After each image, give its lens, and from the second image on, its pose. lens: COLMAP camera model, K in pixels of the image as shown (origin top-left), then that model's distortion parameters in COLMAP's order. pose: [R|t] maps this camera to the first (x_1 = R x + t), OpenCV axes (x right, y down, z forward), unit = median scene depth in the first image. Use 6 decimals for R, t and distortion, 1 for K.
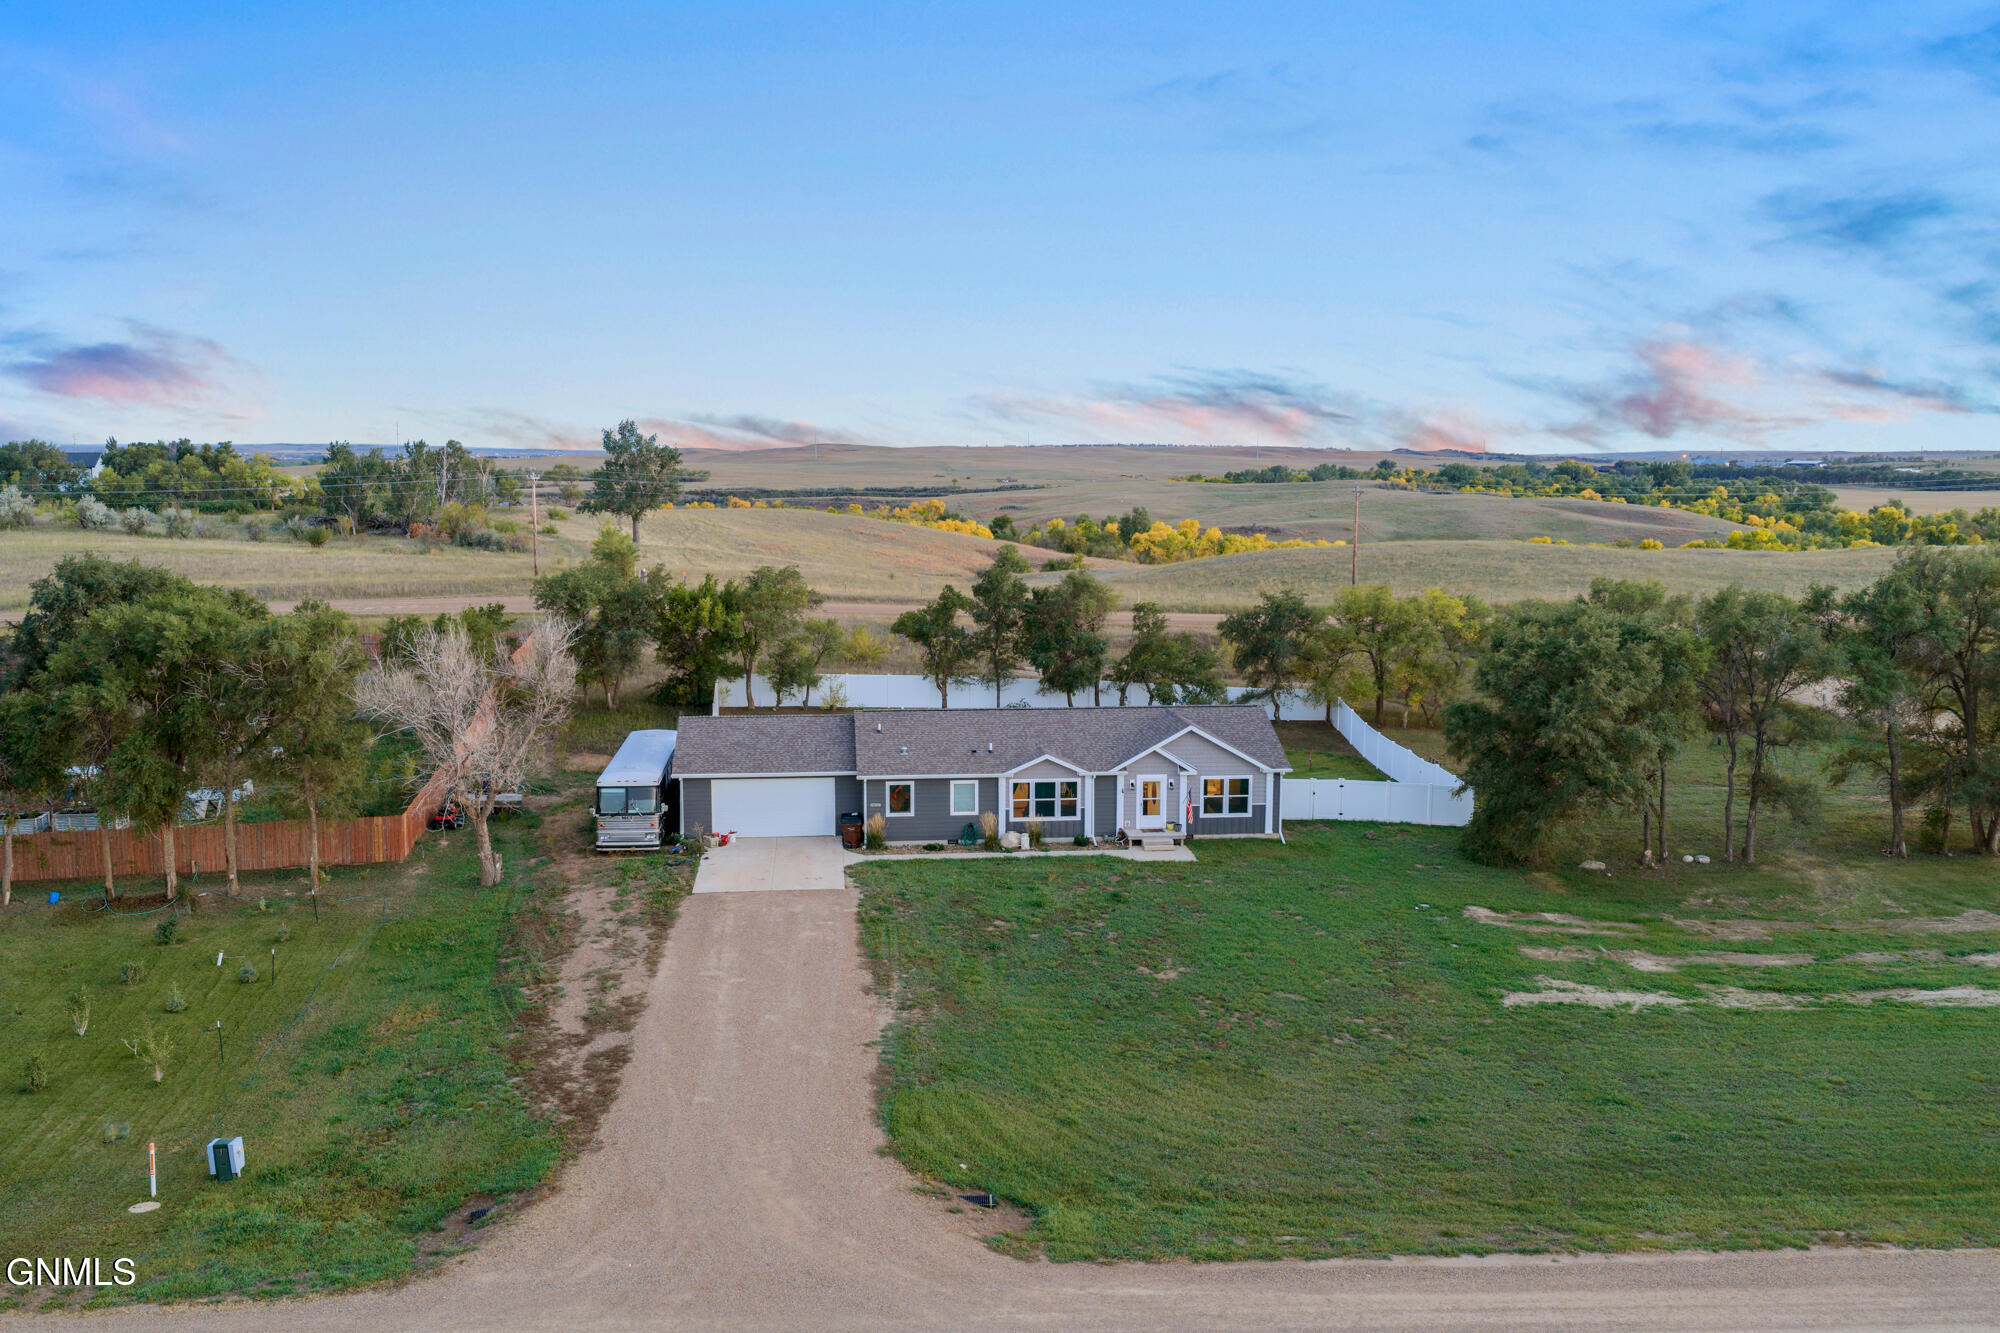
lens RADIAL K [[1651.8, 0, 1000.0], [0, 1651.8, 666.5], [0, 0, 1]] dist [0.023884, -0.034917]
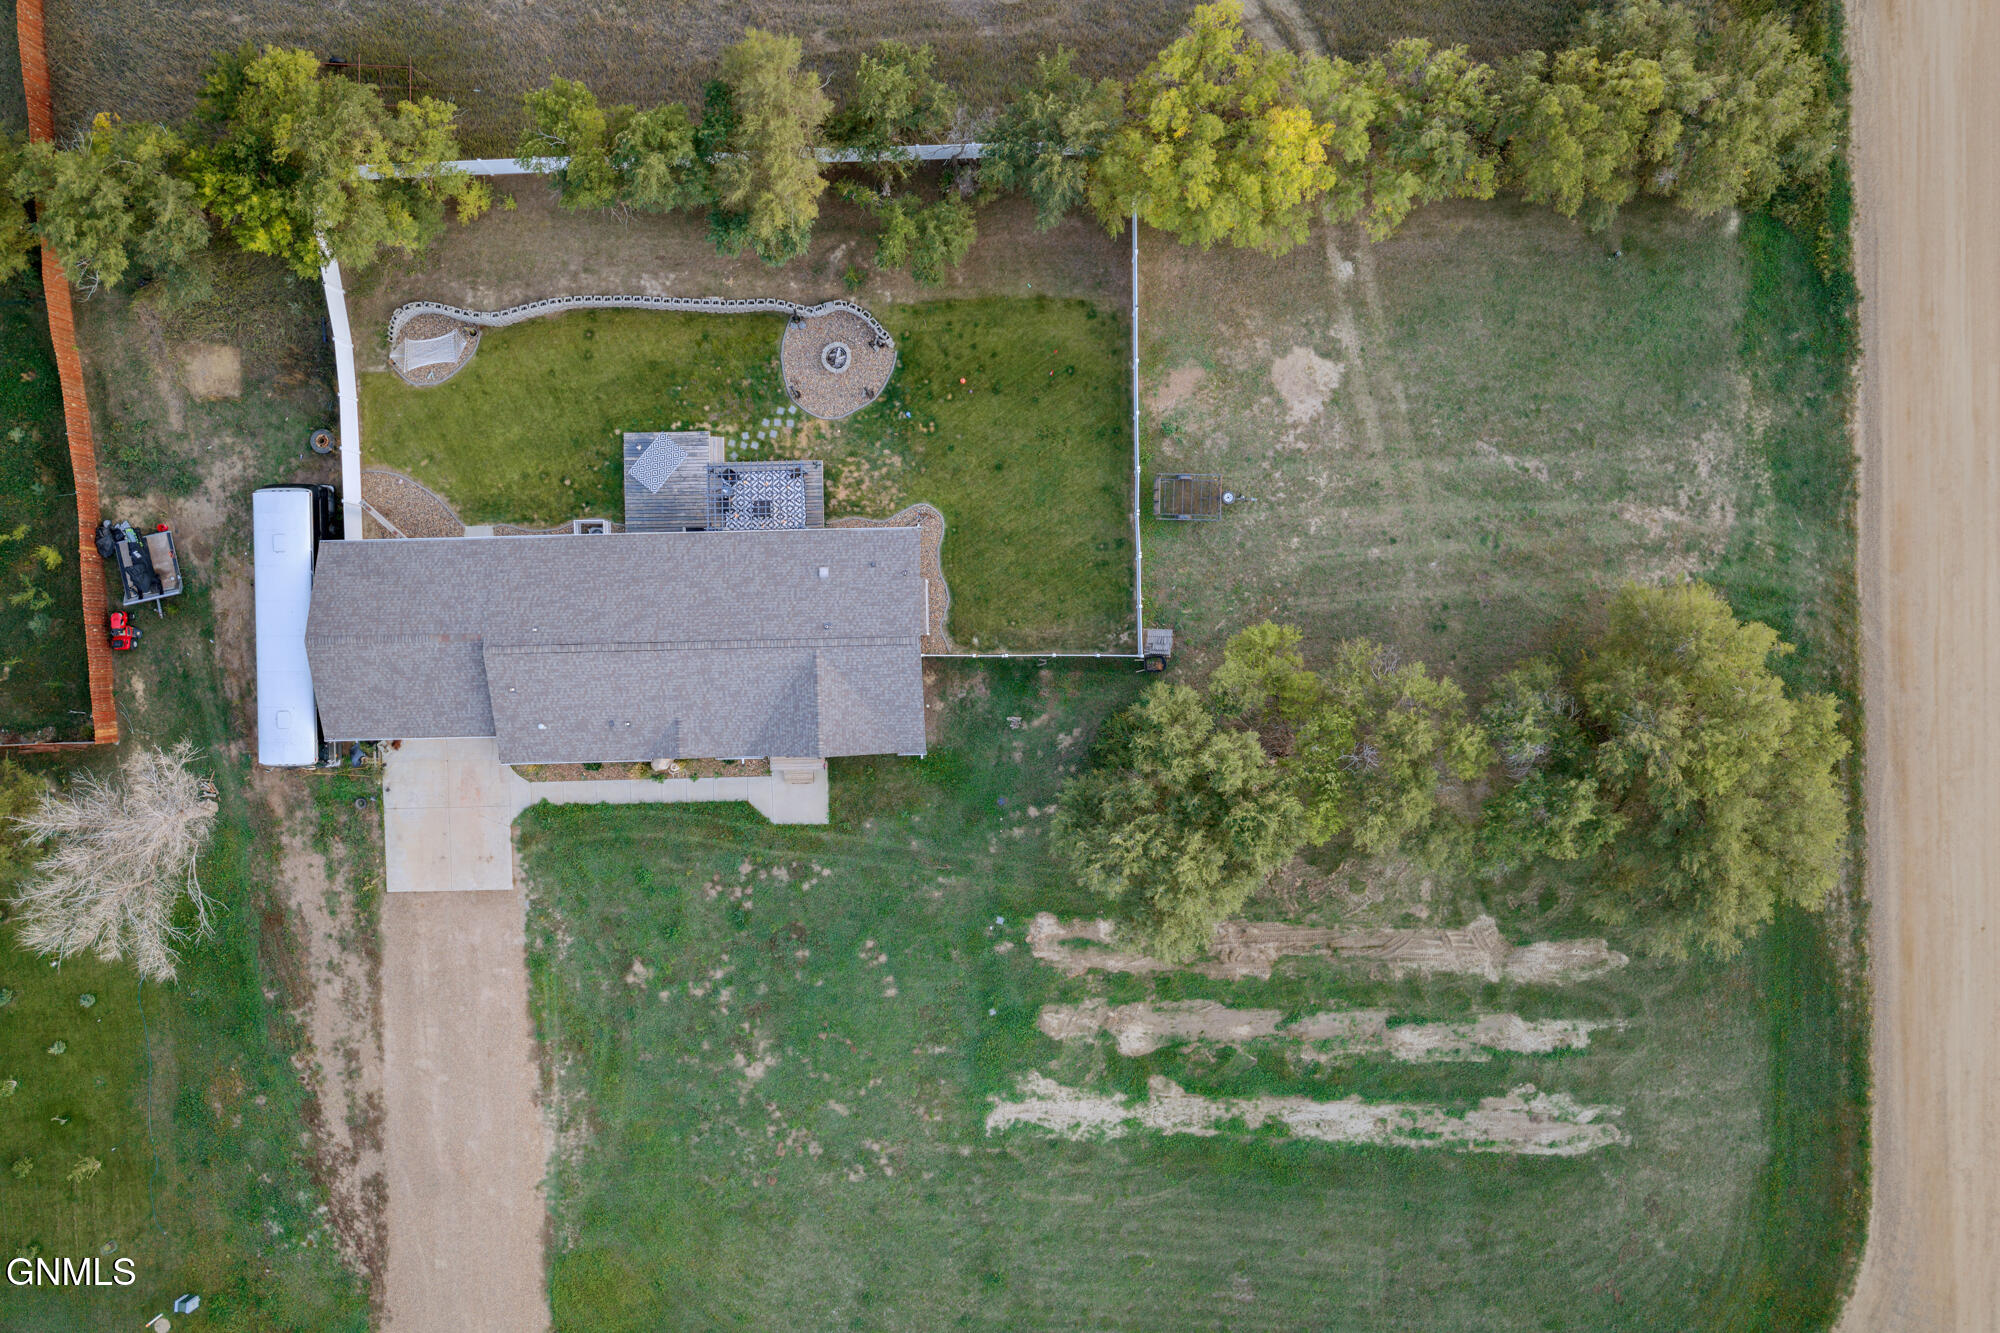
lens RADIAL K [[1635.4, 0, 1000.0], [0, 1635.4, 666.5], [0, 0, 1]] dist [0.017428, -0.013731]
pose [[0.996442, 0.082060, -0.019209, 0.257981], [0.008614, 0.127559, 0.991794, -1.024003], [0.083837, -0.988431, 0.126398, 1.007326]]
